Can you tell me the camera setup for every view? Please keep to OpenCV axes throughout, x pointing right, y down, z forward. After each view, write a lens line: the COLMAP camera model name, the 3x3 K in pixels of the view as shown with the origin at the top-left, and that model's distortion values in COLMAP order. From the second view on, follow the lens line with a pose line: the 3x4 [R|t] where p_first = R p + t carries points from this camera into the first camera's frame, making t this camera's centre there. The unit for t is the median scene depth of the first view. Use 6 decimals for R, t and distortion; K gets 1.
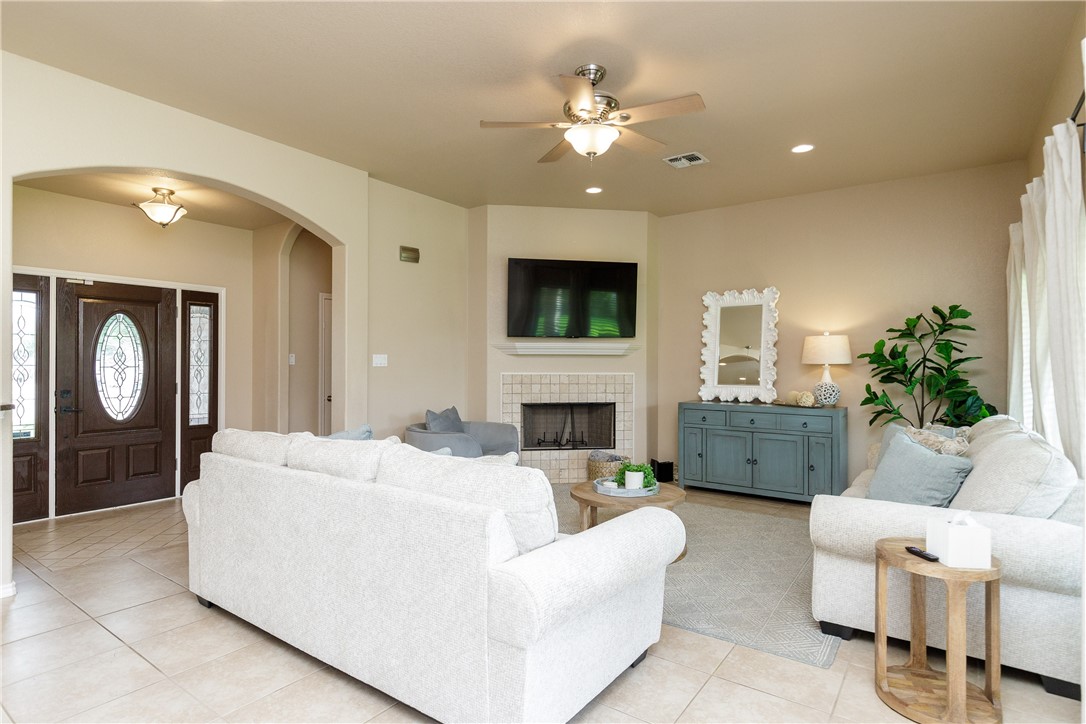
lens RADIAL K [[569.7, 0, 544.0], [0, 569.7, 358.9], [0, 0, 1]] dist [0.010264, -0.001496]
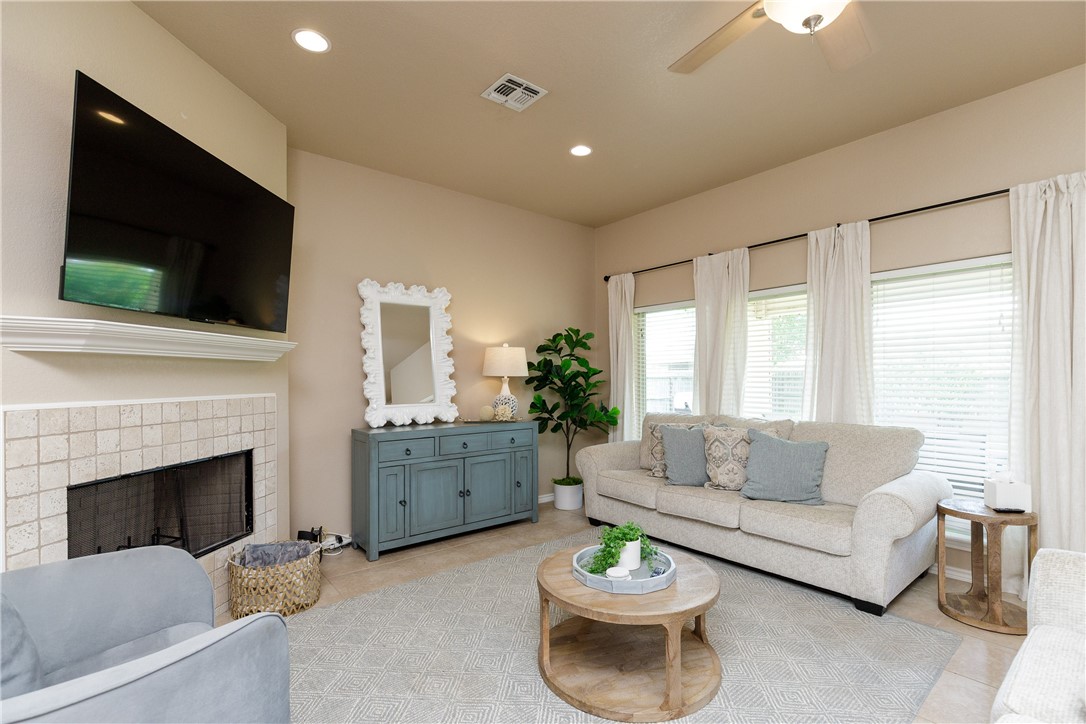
lens RADIAL K [[496.8, 0, 541.0], [0, 496.8, 377.2], [0, 0, 1]] dist [0.001632, 0.000041]
pose [[0.250919, -0.003177, 0.968003, -0.295376], [0.001944, 0.999994, 0.002778, 0.007803], [-0.968006, 0.001185, 0.250923, 0.674315]]
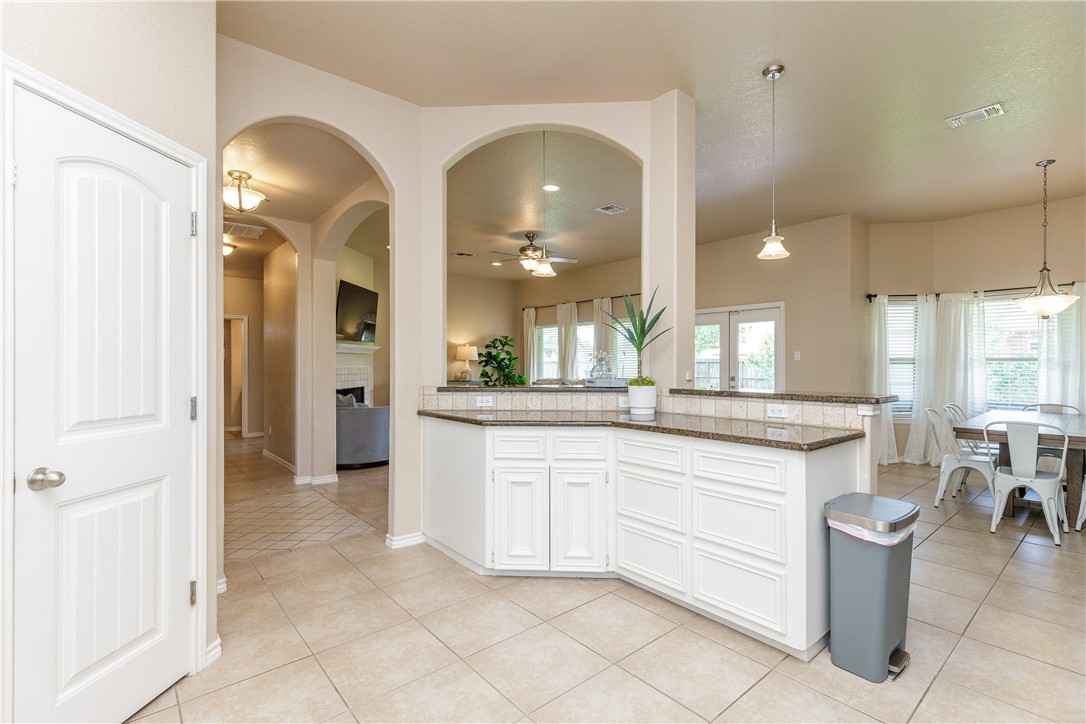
lens RADIAL K [[496.8, 0, 555.0], [0, 496.8, 366.8], [0, 0, 1]] dist [0.001632, 0.000041]
pose [[0.224848, -0.010297, 0.974339, -1.099164], [-0.006024, 0.999910, 0.011958, 0.009877], [-0.974375, -0.008559, 0.224766, 0.266476]]
